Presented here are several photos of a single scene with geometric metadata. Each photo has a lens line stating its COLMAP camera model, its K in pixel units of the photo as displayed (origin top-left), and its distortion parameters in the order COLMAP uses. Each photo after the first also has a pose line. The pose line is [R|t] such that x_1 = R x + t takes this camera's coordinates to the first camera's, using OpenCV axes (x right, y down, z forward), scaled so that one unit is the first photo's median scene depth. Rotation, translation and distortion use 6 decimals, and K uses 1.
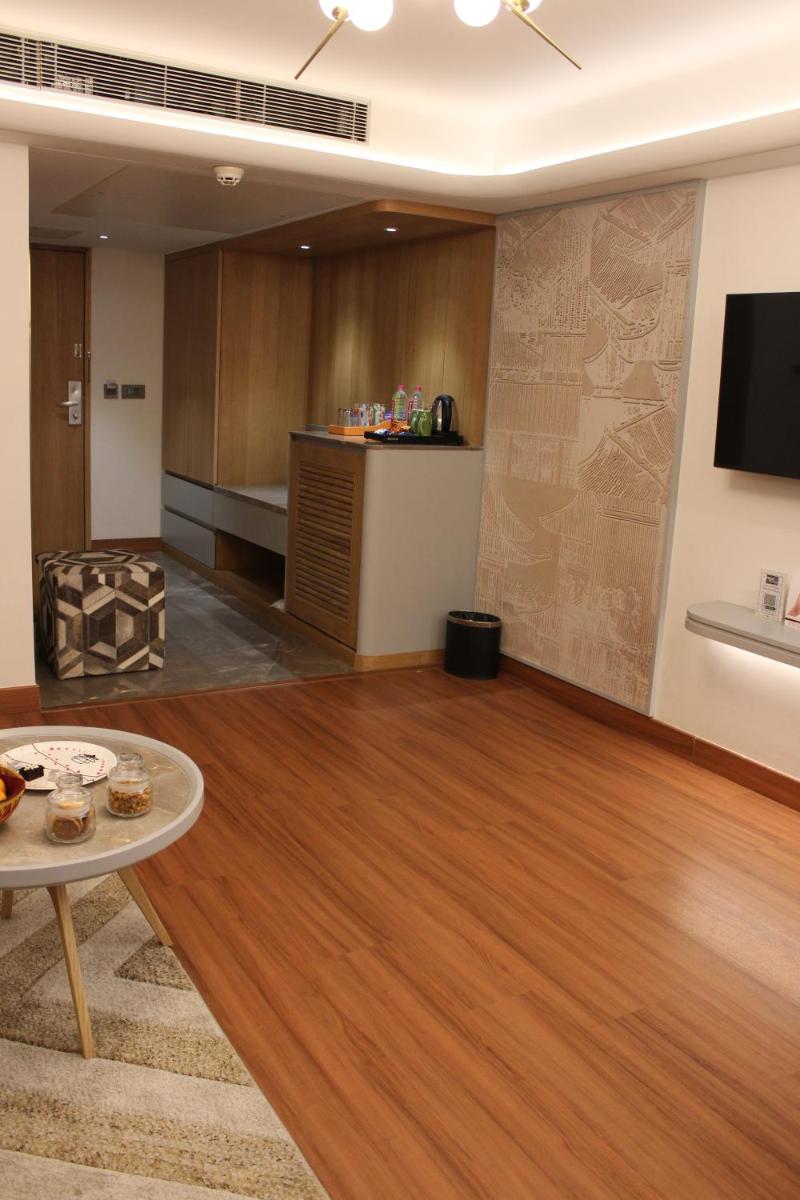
lens RADIAL K [[1016.3, 0, 397.7], [0, 1016.3, 590.1], [0, 0, 1]] dist [-0.150375, 0.119517]
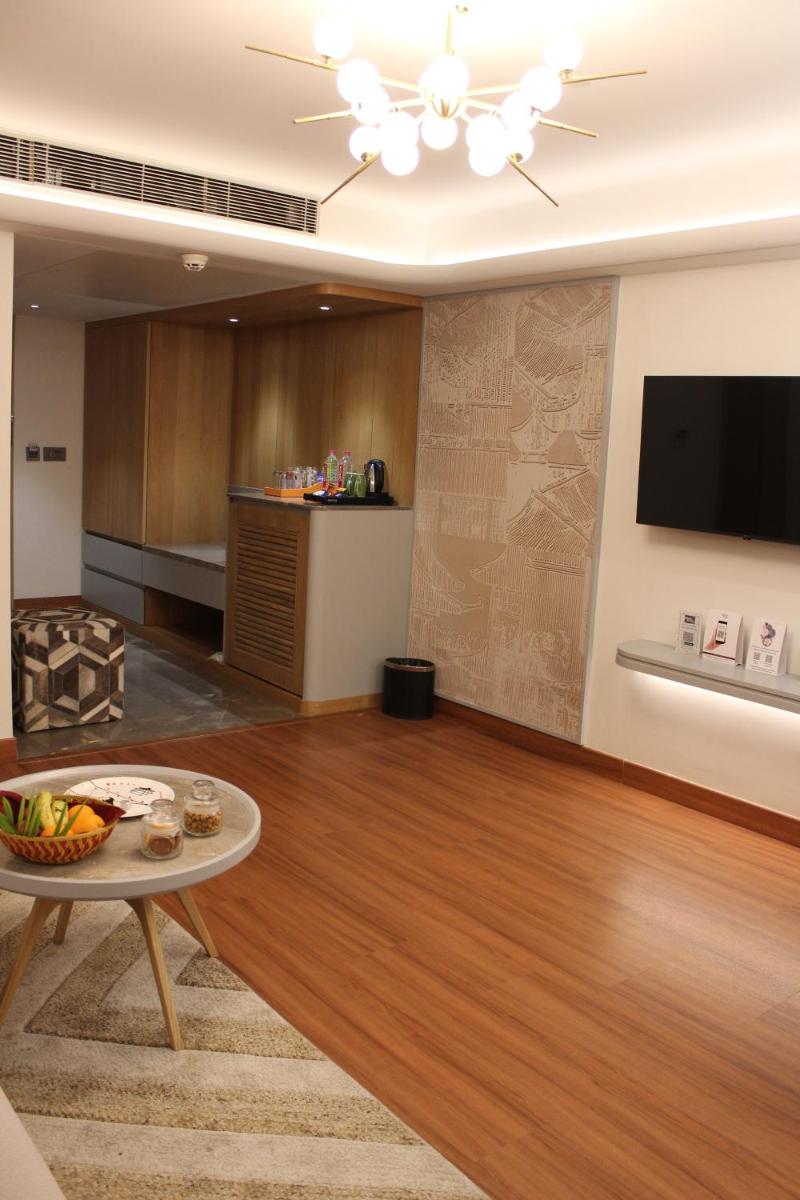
lens RADIAL K [[1016.3, 0, 399.9], [0, 1016.3, 588.8], [0, 0, 1]] dist [-0.150375, 0.119517]
pose [[0.990246, -0.020326, 0.137840, -0.102980], [0.027665, 0.998288, -0.051542, 0.004289], [-0.136557, 0.054853, 0.989112, -0.097736]]
